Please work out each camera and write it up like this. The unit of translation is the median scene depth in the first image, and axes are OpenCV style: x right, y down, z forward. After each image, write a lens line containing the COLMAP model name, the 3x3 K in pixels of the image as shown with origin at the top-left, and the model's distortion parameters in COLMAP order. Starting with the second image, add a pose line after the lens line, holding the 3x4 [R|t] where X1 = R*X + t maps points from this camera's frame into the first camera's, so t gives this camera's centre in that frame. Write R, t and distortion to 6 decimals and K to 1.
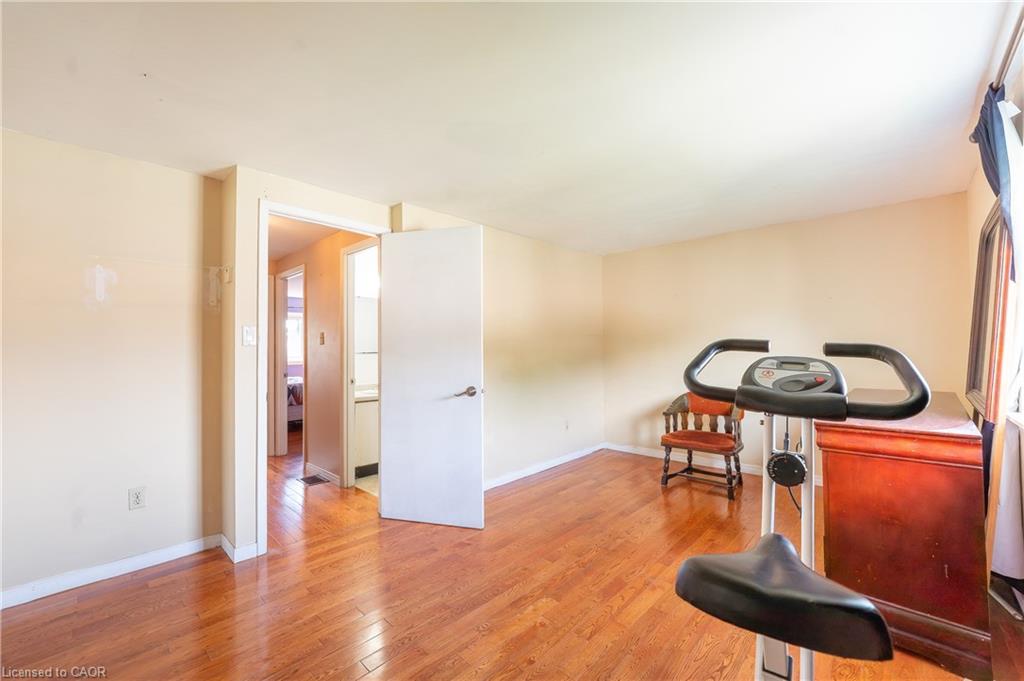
lens RADIAL K [[414.4, 0, 514.7], [0, 414.4, 345.1], [0, 0, 1]] dist [-0.021972, 0.000091]
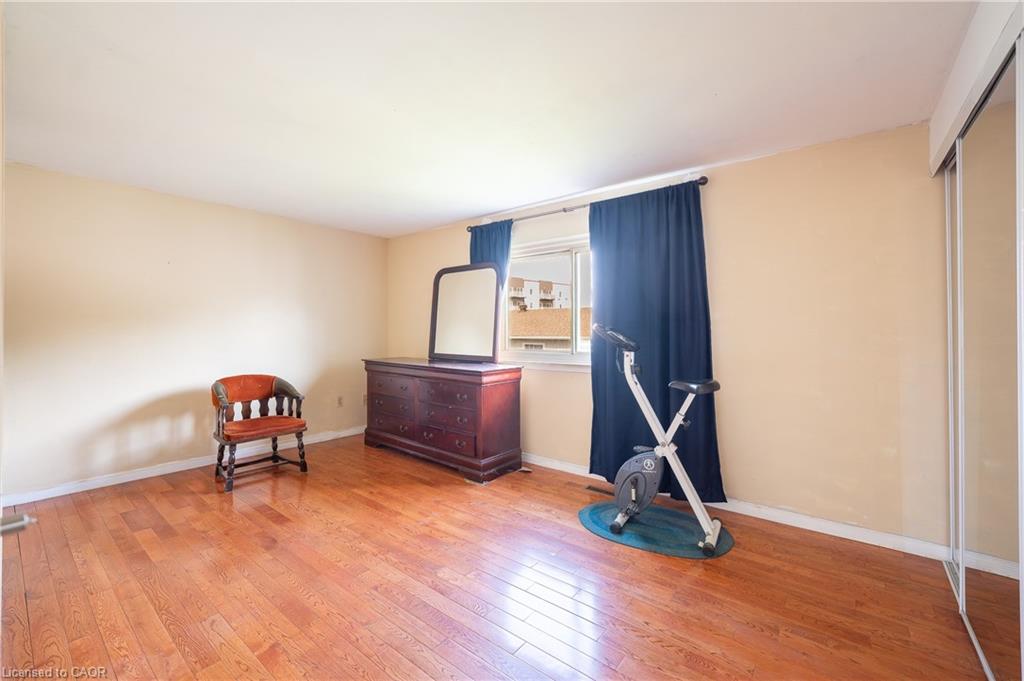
lens RADIAL K [[414.4, 0, 514.2], [0, 414.4, 335.5], [0, 0, 1]] dist [-0.021972, 0.000091]
pose [[-0.088512, -0.000471, 0.996075, -0.561326], [-0.012110, 0.999926, -0.000603, 0.014987], [-0.996002, -0.012116, -0.088511, 0.535107]]
